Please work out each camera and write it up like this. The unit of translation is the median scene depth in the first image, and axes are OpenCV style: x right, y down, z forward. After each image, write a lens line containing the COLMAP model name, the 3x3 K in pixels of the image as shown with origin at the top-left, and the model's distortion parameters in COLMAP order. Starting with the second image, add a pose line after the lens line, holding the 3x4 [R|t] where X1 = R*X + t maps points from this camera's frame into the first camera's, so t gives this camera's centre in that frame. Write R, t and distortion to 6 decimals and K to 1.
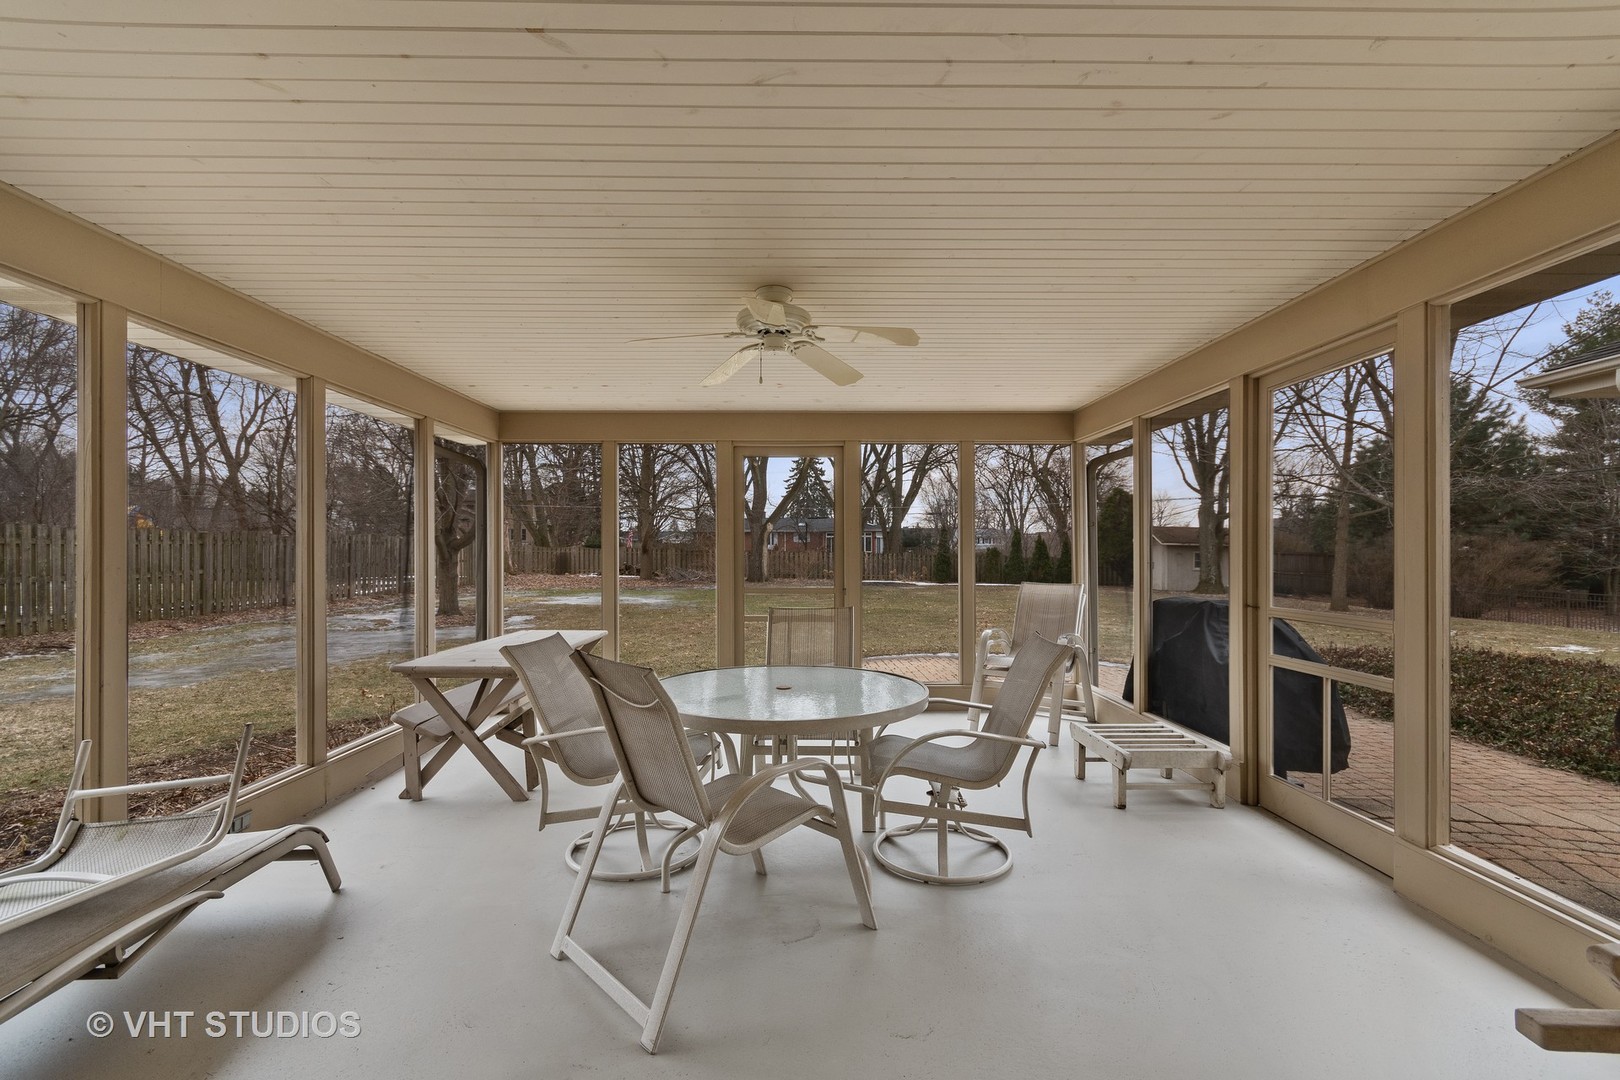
lens RADIAL K [[709.5, 0, 814.7], [0, 709.5, 545.7], [0, 0, 1]] dist [0.002466, -0.003824]
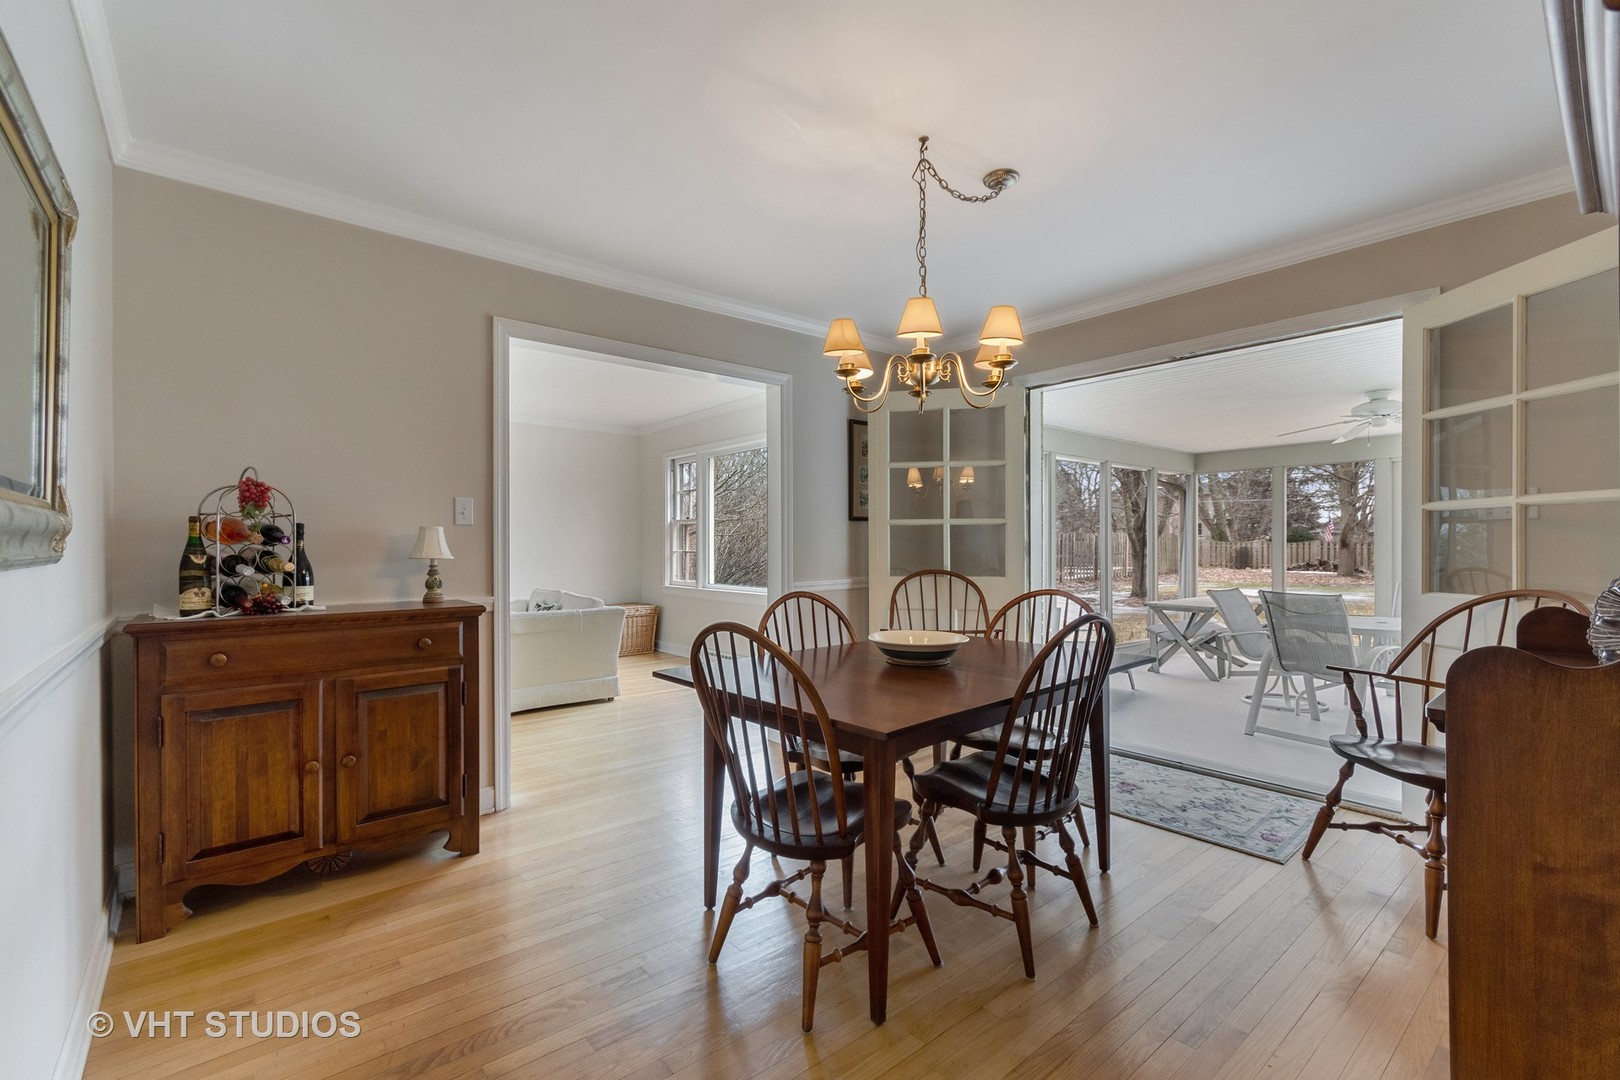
lens RADIAL K [[709.5, 0, 814.7], [0, 709.5, 545.7], [0, 0, 1]] dist [0.002466, -0.003824]
pose [[0.633261, -0.002179, -0.773935, 0.055855], [0.007838, 0.999963, 0.003598, -0.000275], [0.773899, -0.008344, 0.633254, -0.152812]]
